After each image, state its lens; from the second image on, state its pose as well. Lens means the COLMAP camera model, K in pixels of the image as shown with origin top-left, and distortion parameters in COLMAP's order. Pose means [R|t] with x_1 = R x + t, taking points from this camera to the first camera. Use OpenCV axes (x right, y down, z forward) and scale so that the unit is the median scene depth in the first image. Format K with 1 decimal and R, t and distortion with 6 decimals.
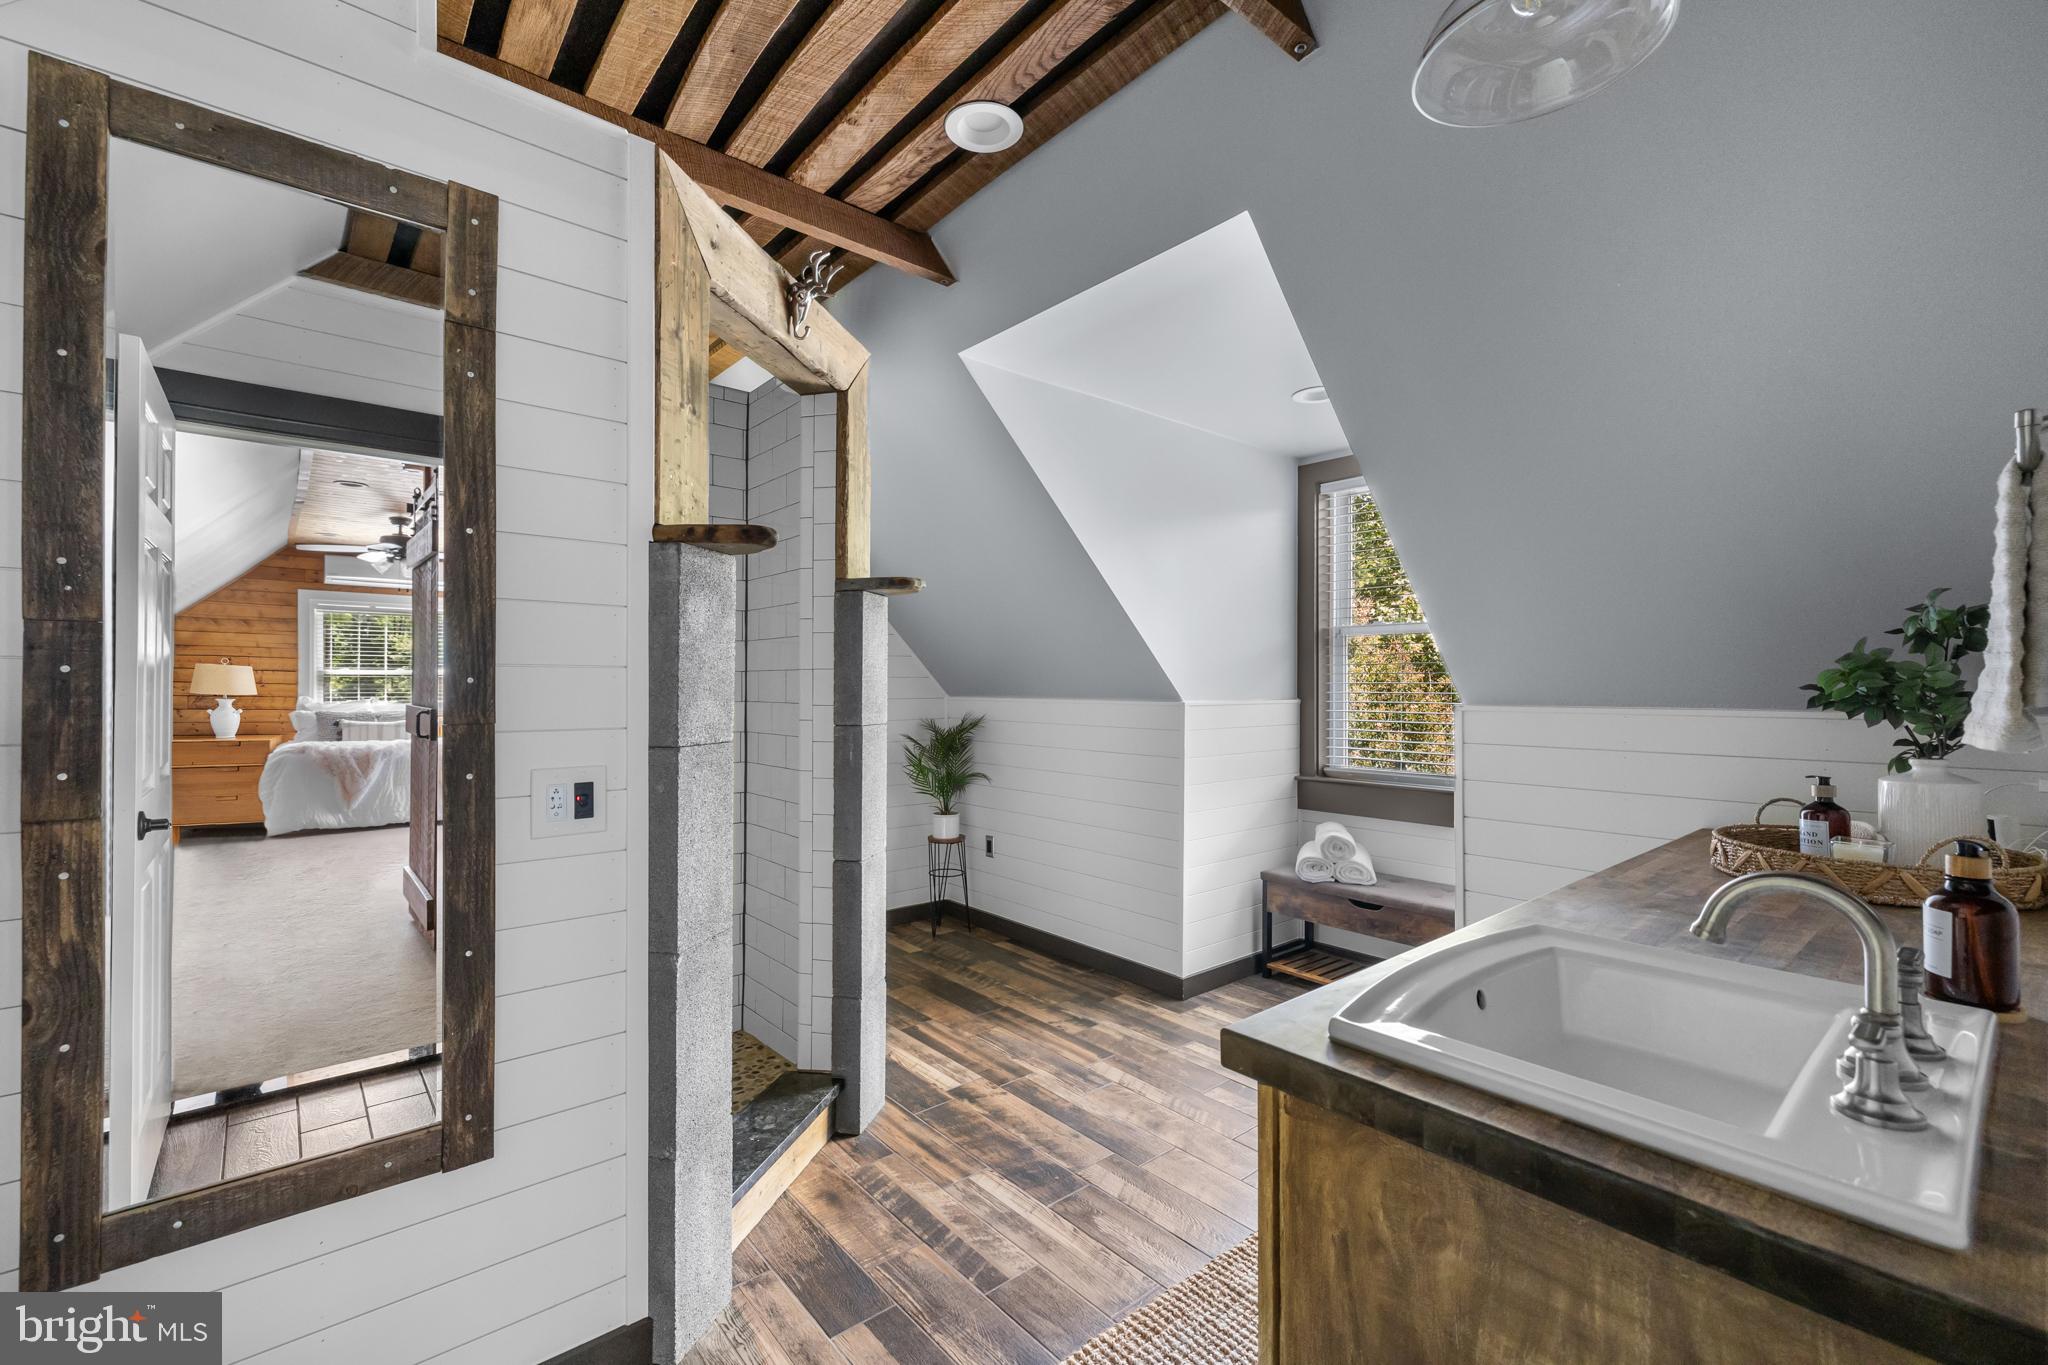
lens RADIAL K [[858.3, 0, 1021.3], [0, 858.3, 675.5], [0, 0, 1]] dist [0.000015, -0.000001]
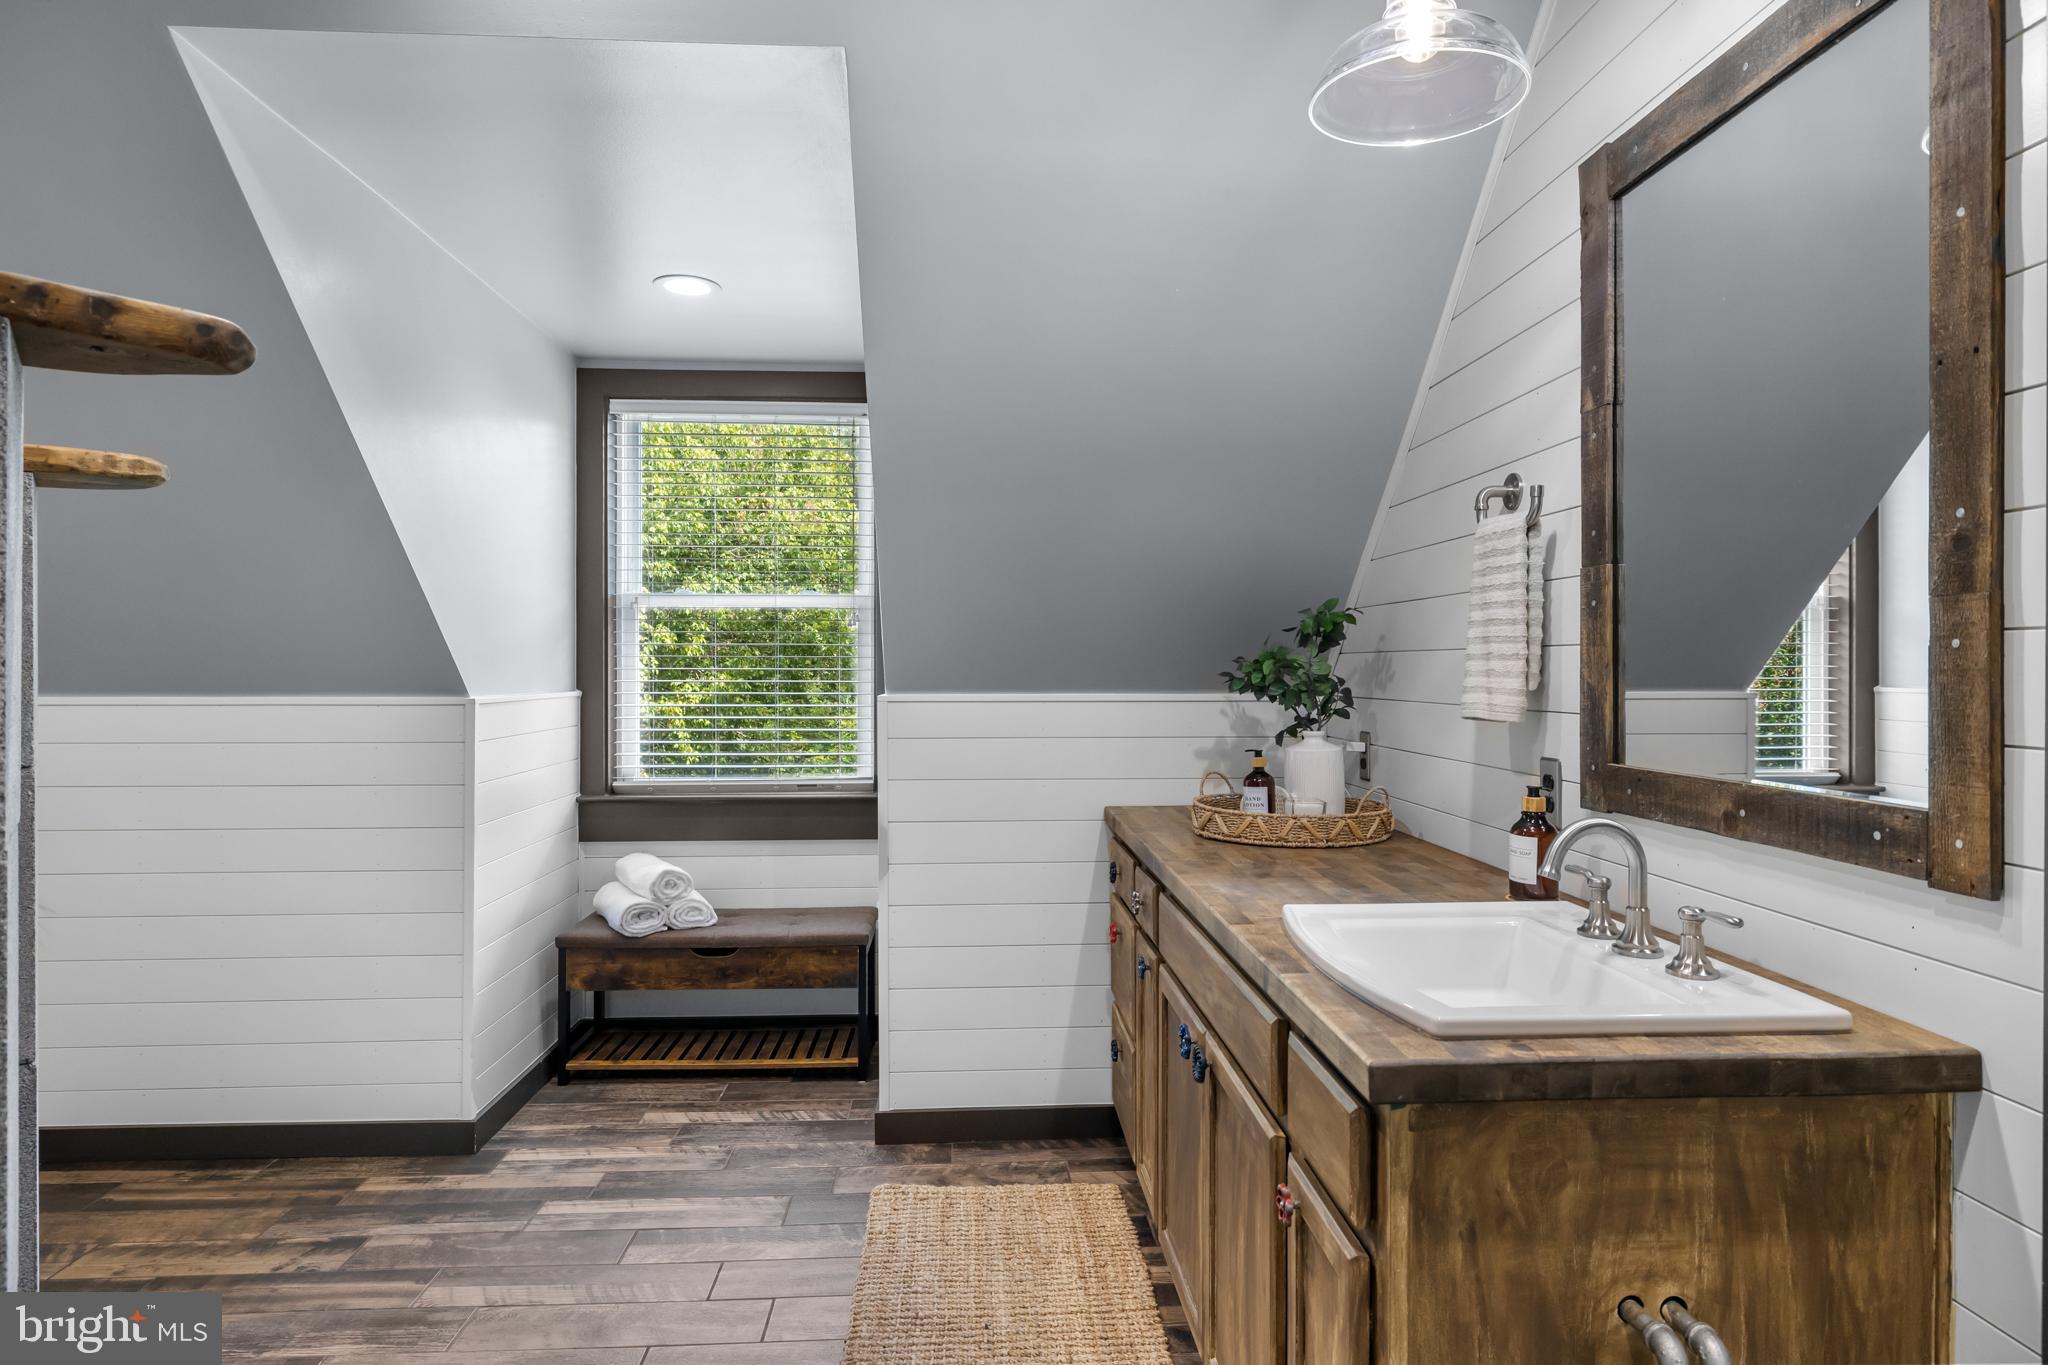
lens RADIAL K [[1126.0, 0, 1015.8], [0, 1126.0, 668.4], [0, 0, 1]] dist [0.000480, 0.000615]
pose [[0.608410, -0.004447, 0.793610, -0.262991], [-0.005678, 0.999934, 0.009956, -0.004284], [-0.793603, -0.010563, 0.608345, 0.163090]]
